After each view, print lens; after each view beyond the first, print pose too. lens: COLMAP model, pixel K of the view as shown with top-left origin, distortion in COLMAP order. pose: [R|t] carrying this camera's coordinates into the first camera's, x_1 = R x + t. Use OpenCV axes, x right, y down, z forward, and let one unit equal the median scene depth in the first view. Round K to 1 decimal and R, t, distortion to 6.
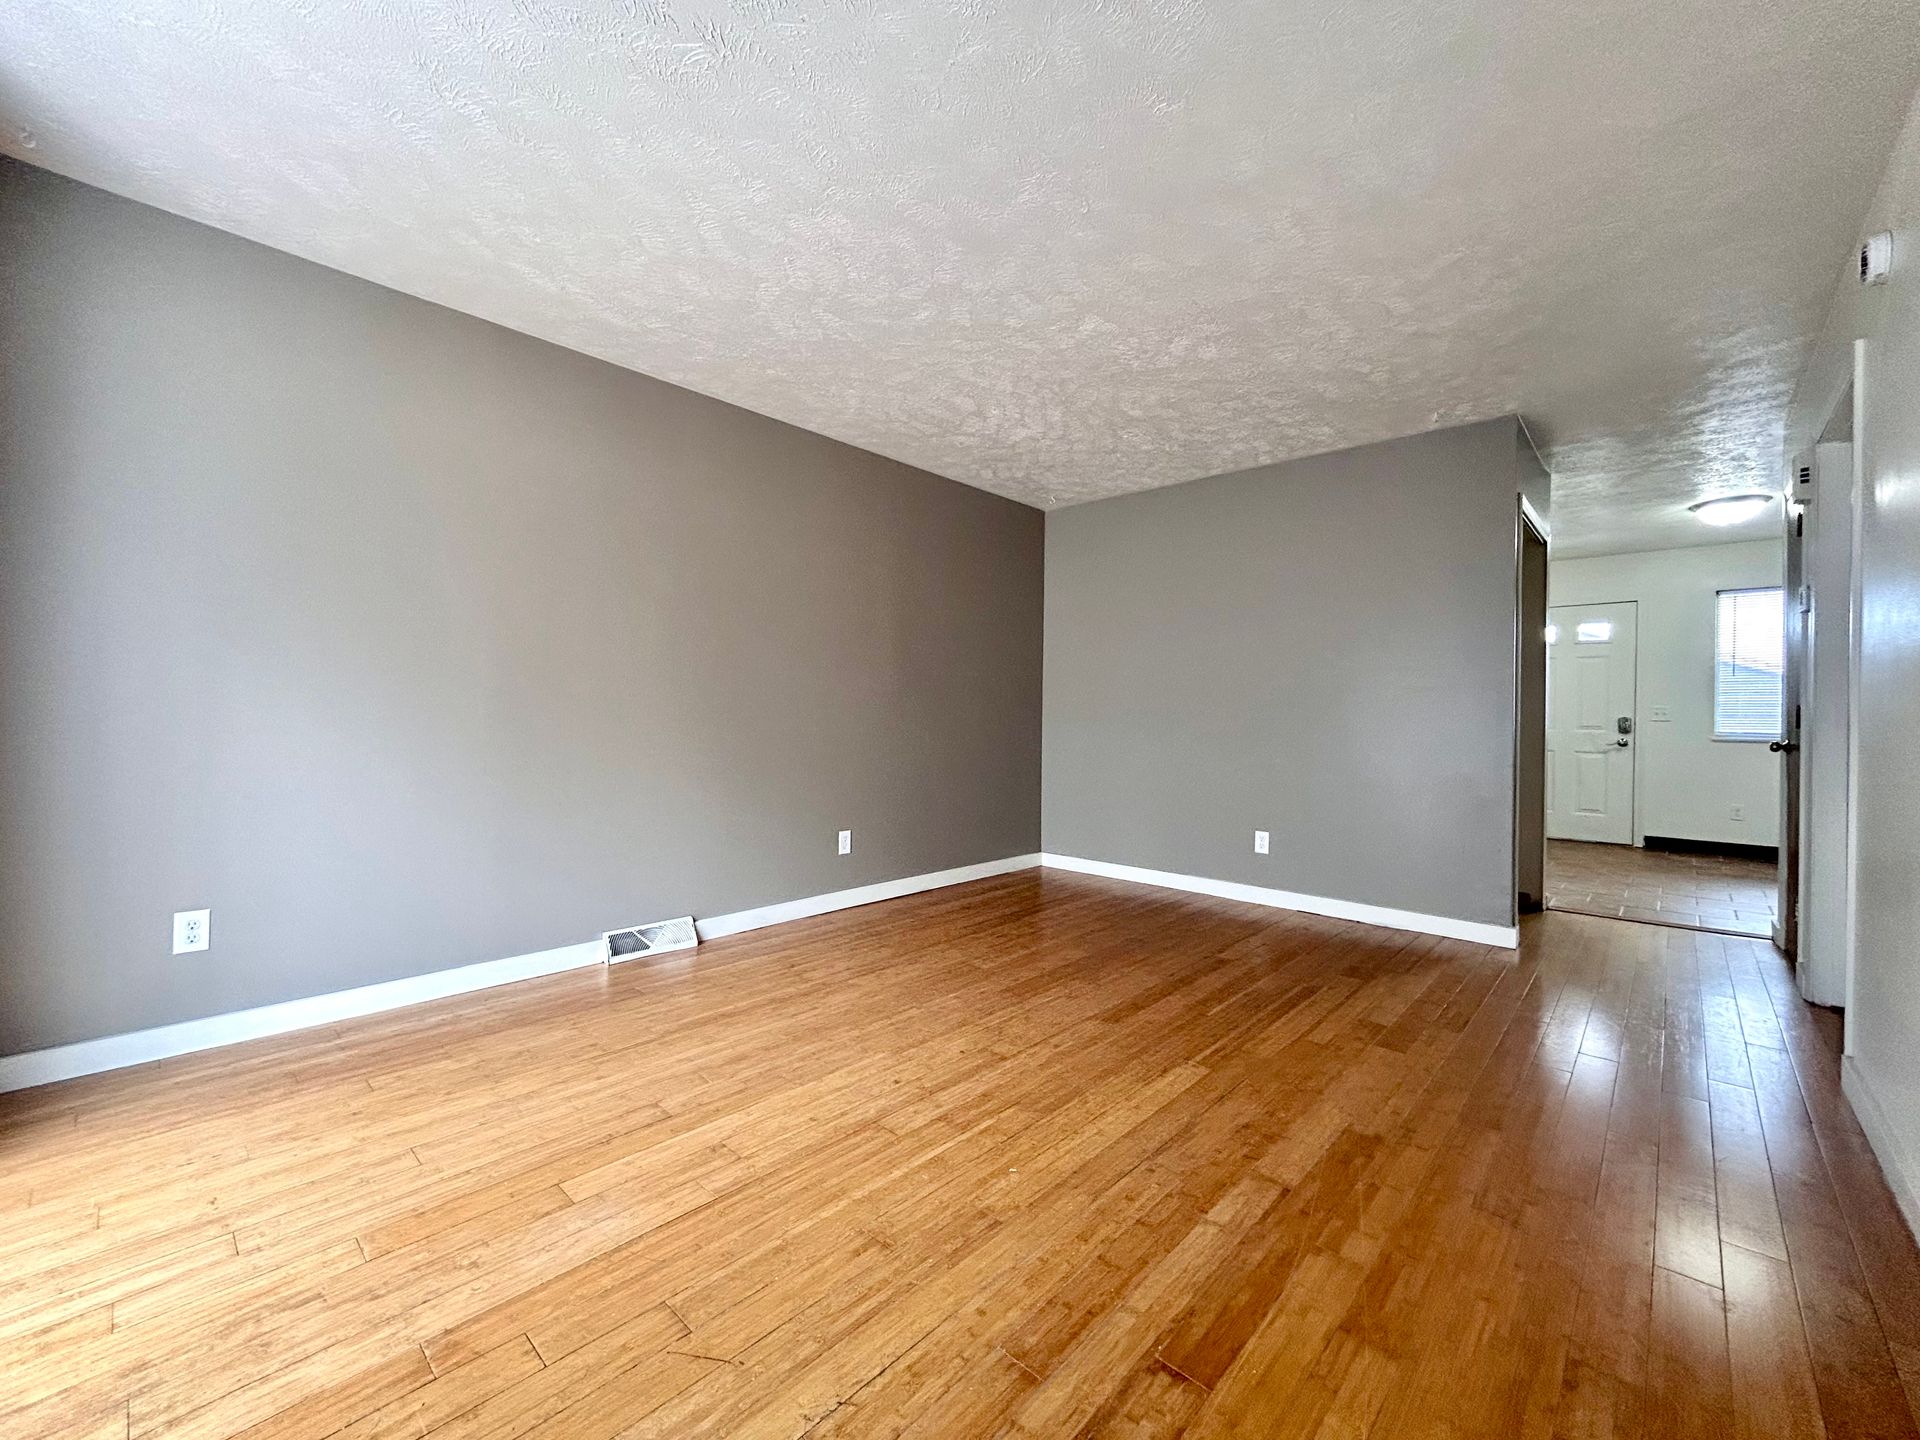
lens RADIAL K [[778.0, 0, 957.7], [0, 778.0, 716.9], [0, 0, 1]] dist [0.000517, -0.000161]
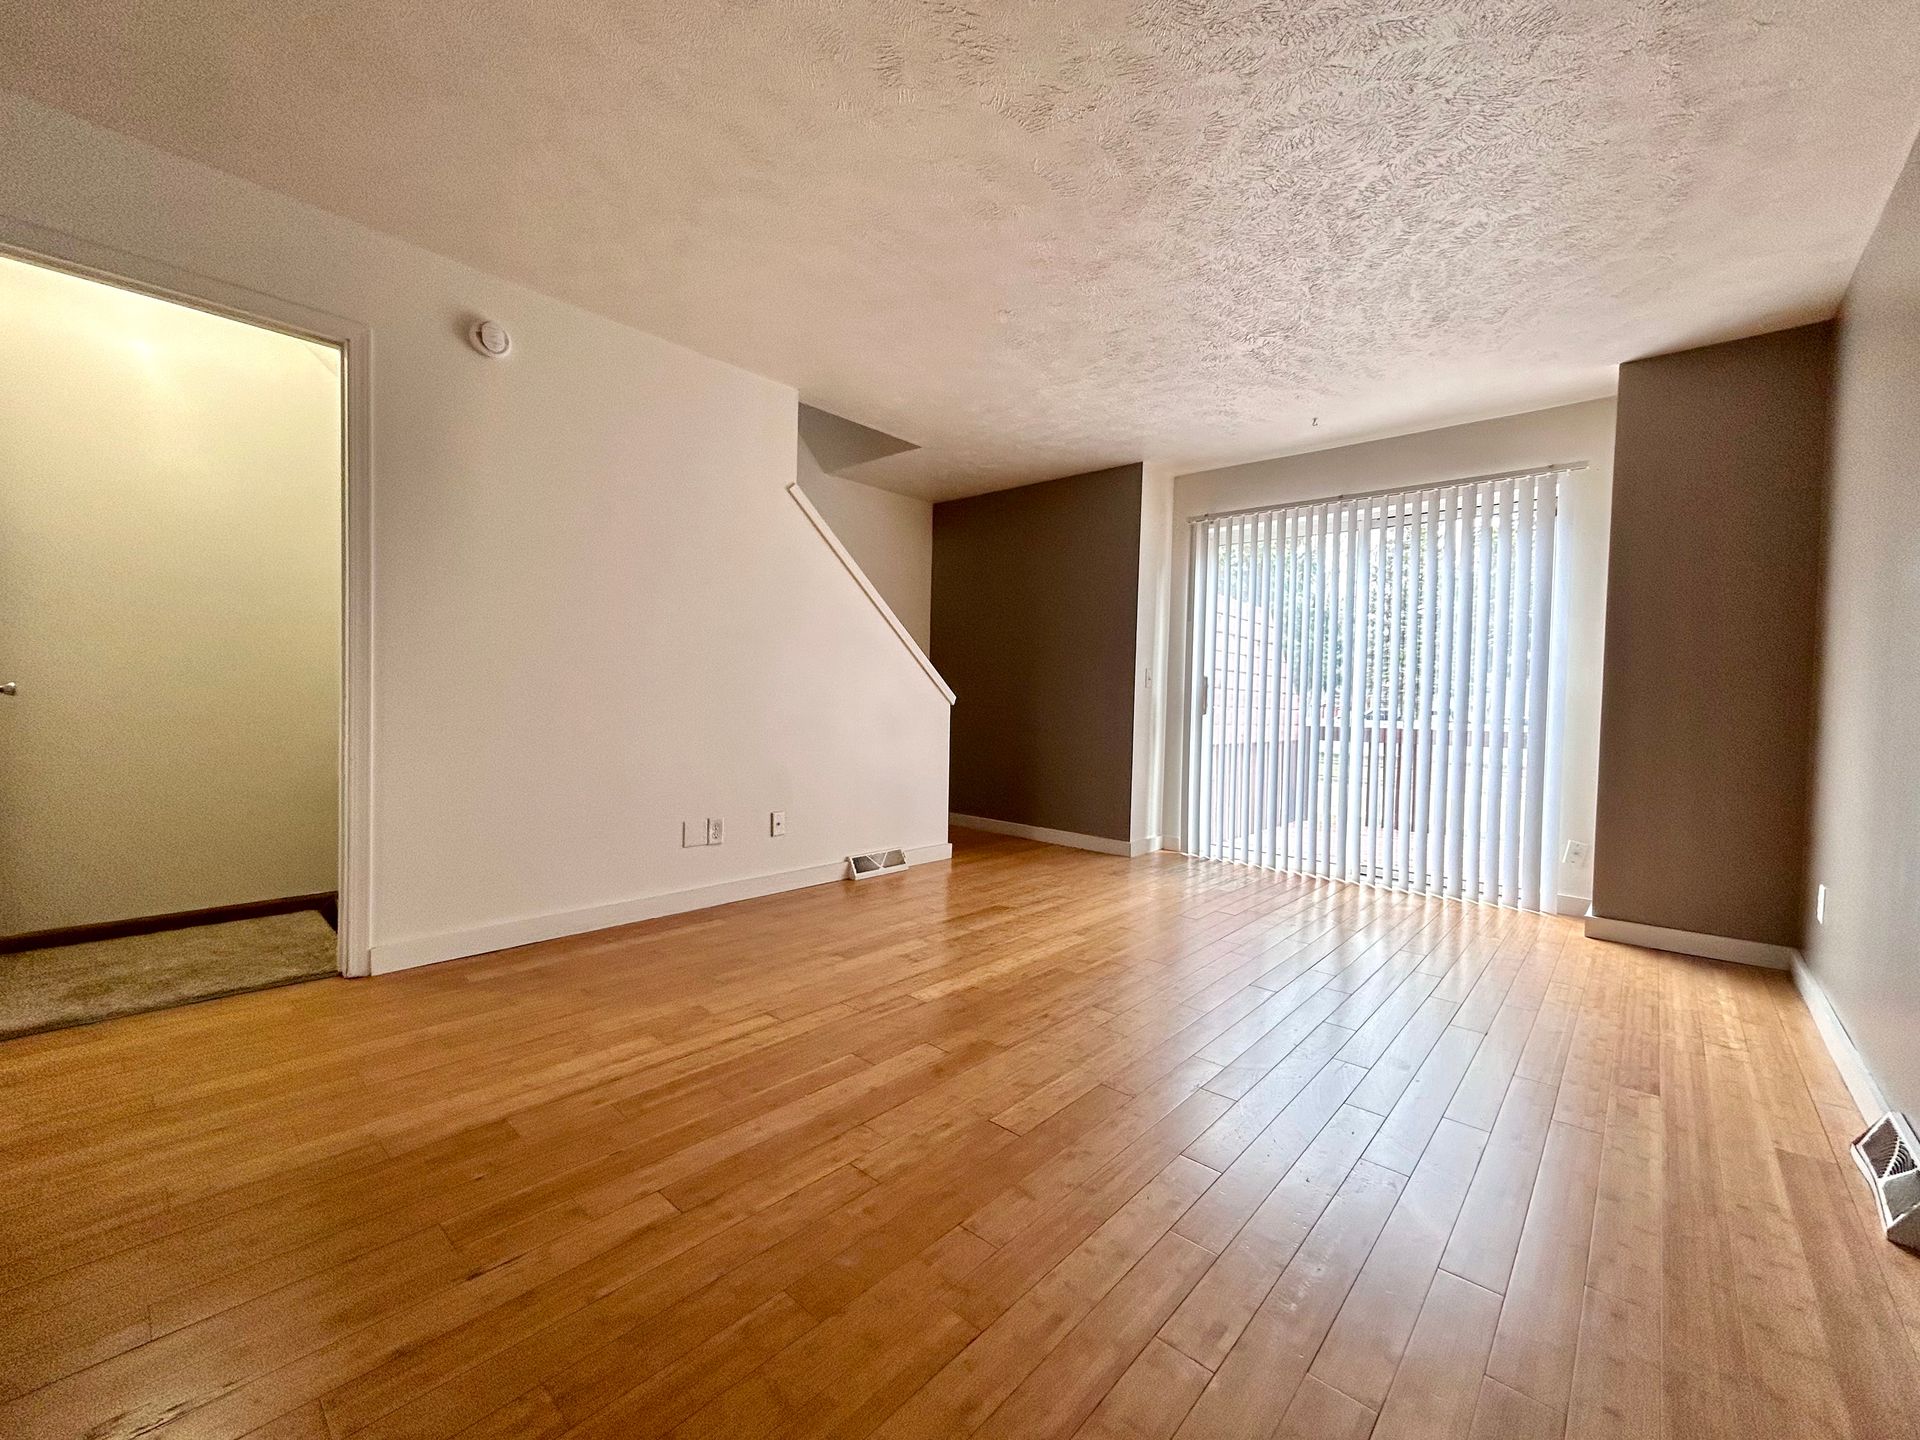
lens RADIAL K [[771.1, 0, 960.0], [0, 771.1, 720.0], [0, 0, 1]] dist [-0.009640, -0.000070]
pose [[-0.999102, -0.037499, -0.019740, 0.243096], [-0.038148, 0.998707, 0.033608, 0.018230], [0.018454, 0.034331, -0.999240, 1.763806]]
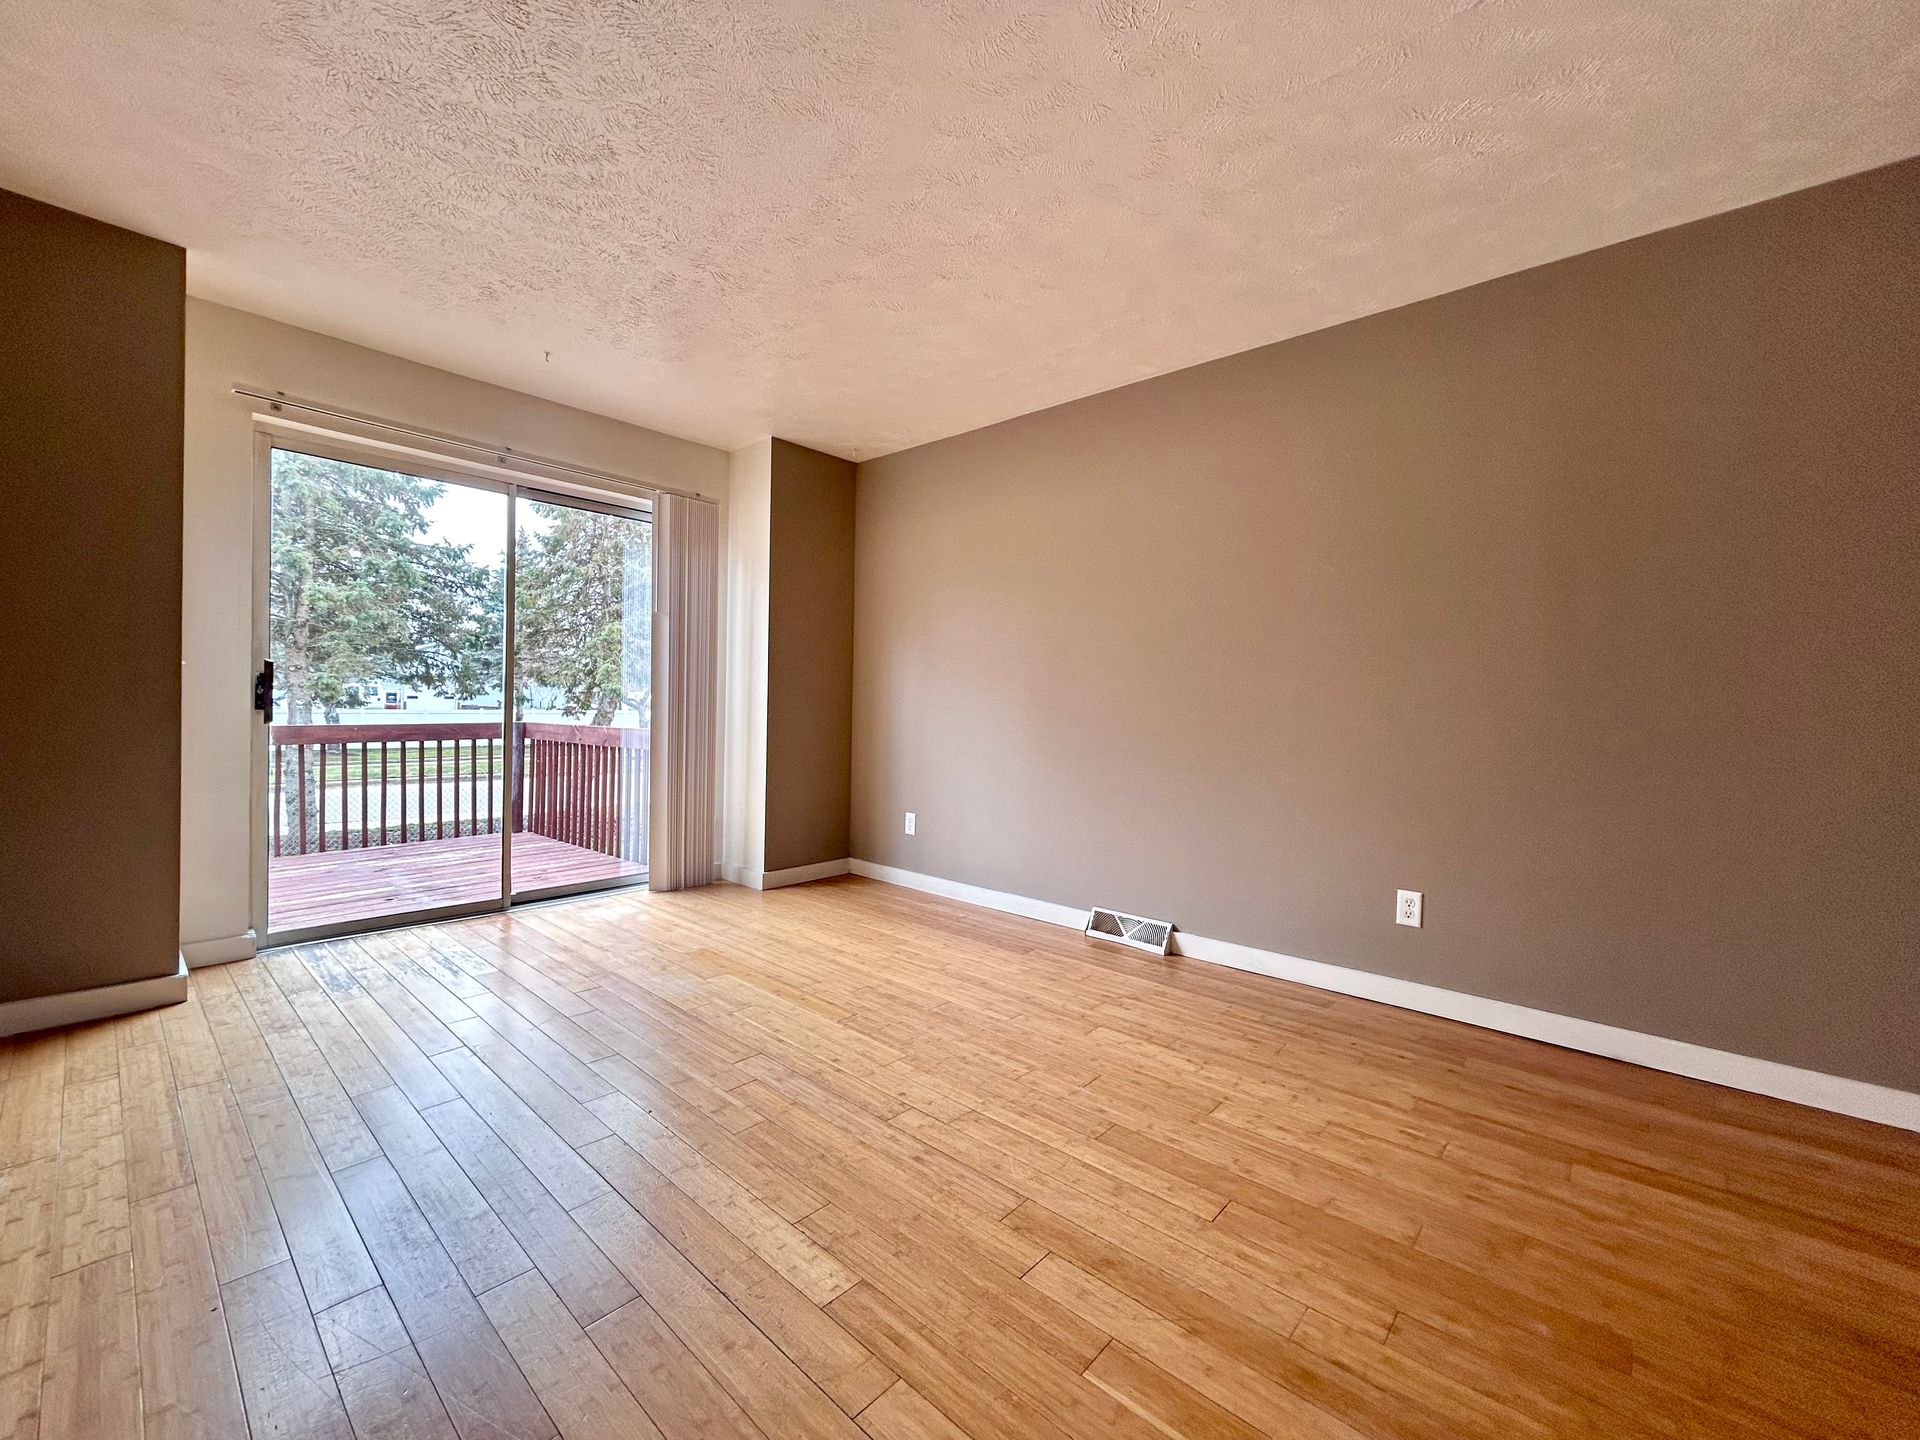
lens RADIAL K [[778.0, 0, 957.7], [0, 778.0, 716.9], [0, 0, 1]] dist [0.000517, -0.000161]
pose [[0.018468, 0.000108, -0.999829, 0.761569], [-0.021042, 0.999779, -0.000280, 0.013377], [0.999608, 0.021043, 0.018466, 0.914736]]
